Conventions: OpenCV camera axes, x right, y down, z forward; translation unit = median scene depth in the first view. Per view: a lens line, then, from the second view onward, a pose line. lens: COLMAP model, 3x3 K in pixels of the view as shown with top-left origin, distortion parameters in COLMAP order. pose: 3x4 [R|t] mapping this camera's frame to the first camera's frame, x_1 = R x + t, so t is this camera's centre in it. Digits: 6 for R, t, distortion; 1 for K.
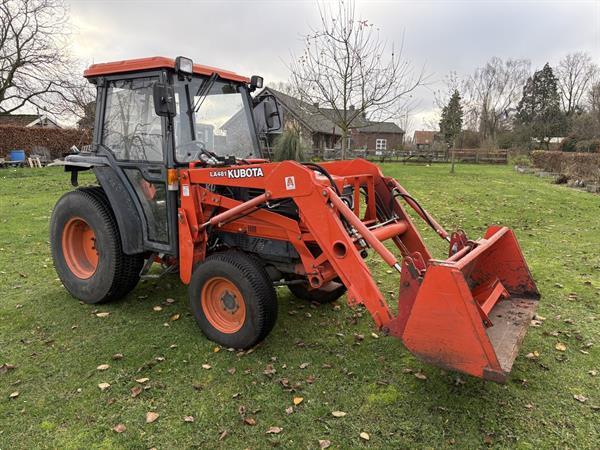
lens RADIAL K [[460.2, 0, 300.0], [0, 460.2, 225.0], [0, 0, 1]] dist [0.040992, -0.034697]
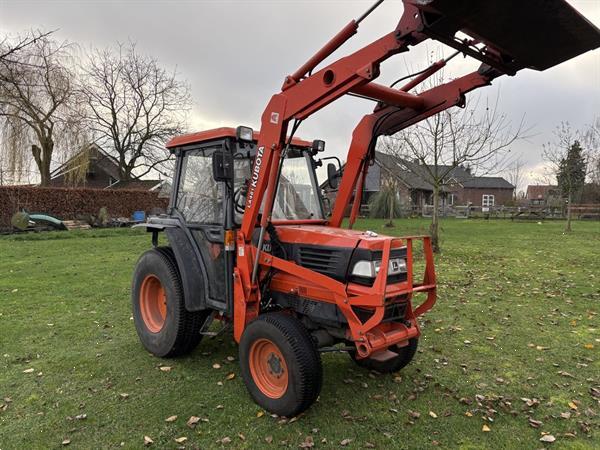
lens RADIAL K [[460.2, 0, 300.0], [0, 460.2, 225.0], [0, 0, 1]] dist [0.040992, -0.034697]
pose [[0.972286, -0.001595, -0.233791, 0.110923], [-0.026771, 0.992640, -0.118105, -0.012522], [0.232258, 0.121091, 0.965087, 0.022974]]
